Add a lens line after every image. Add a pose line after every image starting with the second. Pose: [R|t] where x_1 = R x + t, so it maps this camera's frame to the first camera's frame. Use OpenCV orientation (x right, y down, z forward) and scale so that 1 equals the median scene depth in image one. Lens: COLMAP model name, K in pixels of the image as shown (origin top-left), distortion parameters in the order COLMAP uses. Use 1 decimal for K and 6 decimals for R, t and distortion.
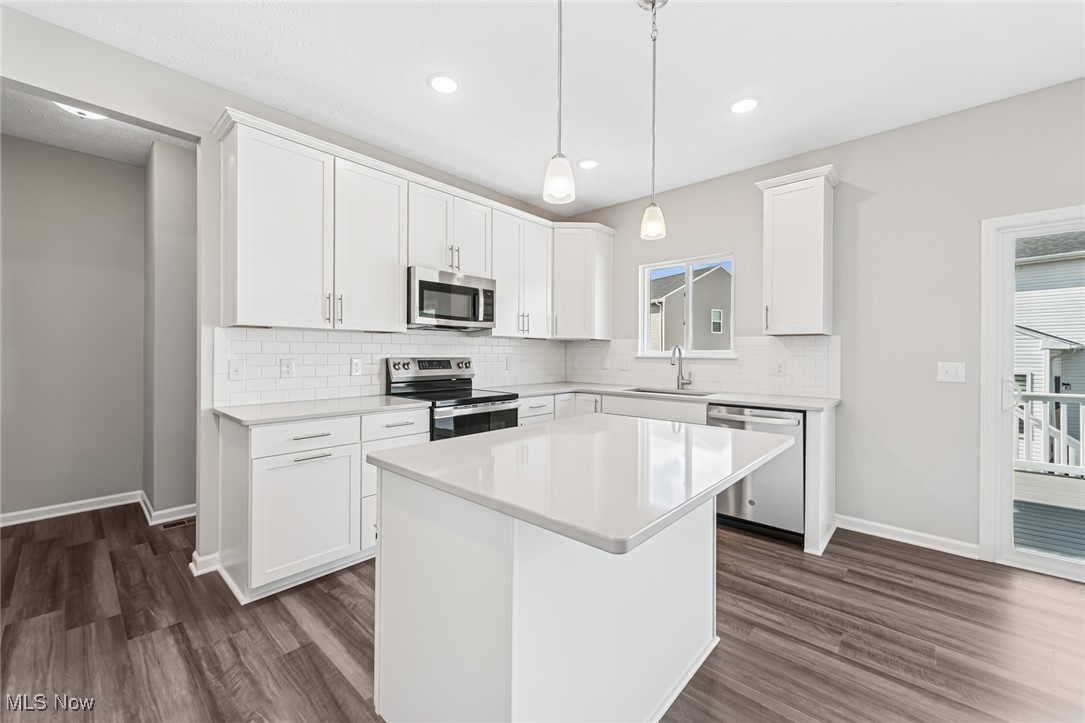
lens RADIAL K [[432.2, 0, 545.5], [0, 432.2, 358.4], [0, 0, 1]] dist [0.018837, -0.000985]
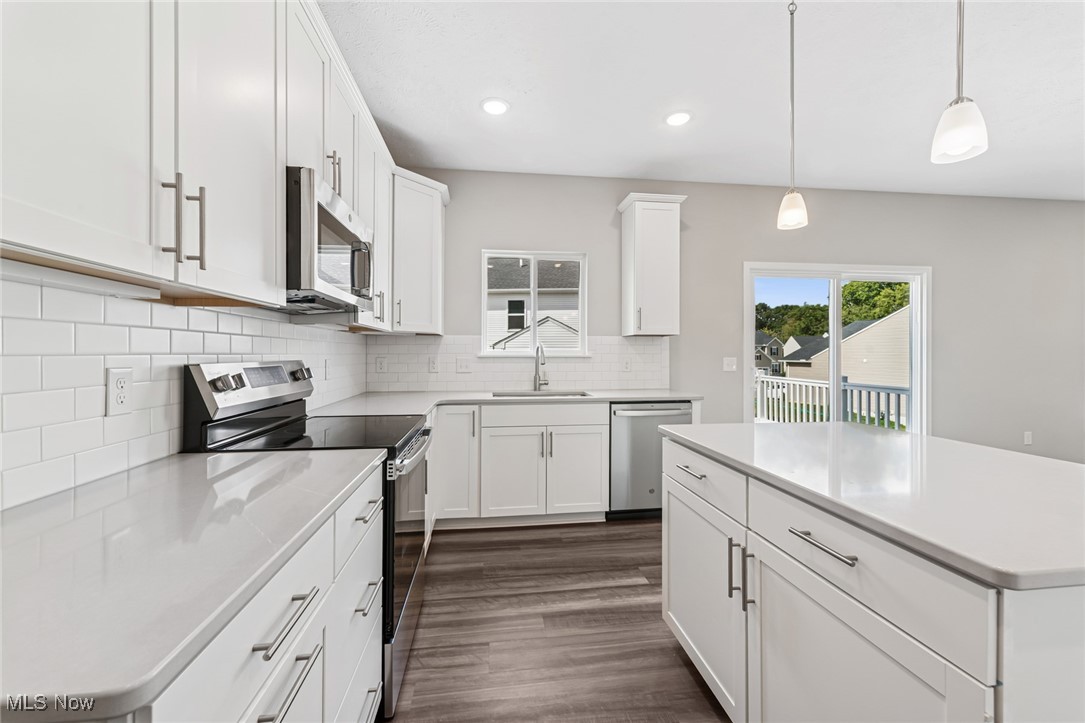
lens RADIAL K [[432.2, 0, 542.9], [0, 432.2, 353.6], [0, 0, 1]] dist [0.018837, -0.000985]
pose [[0.647578, -0.005512, 0.761980, -0.397785], [0.012293, 0.999919, -0.003213, -0.005253], [-0.761900, 0.011447, 0.647593, 0.398857]]
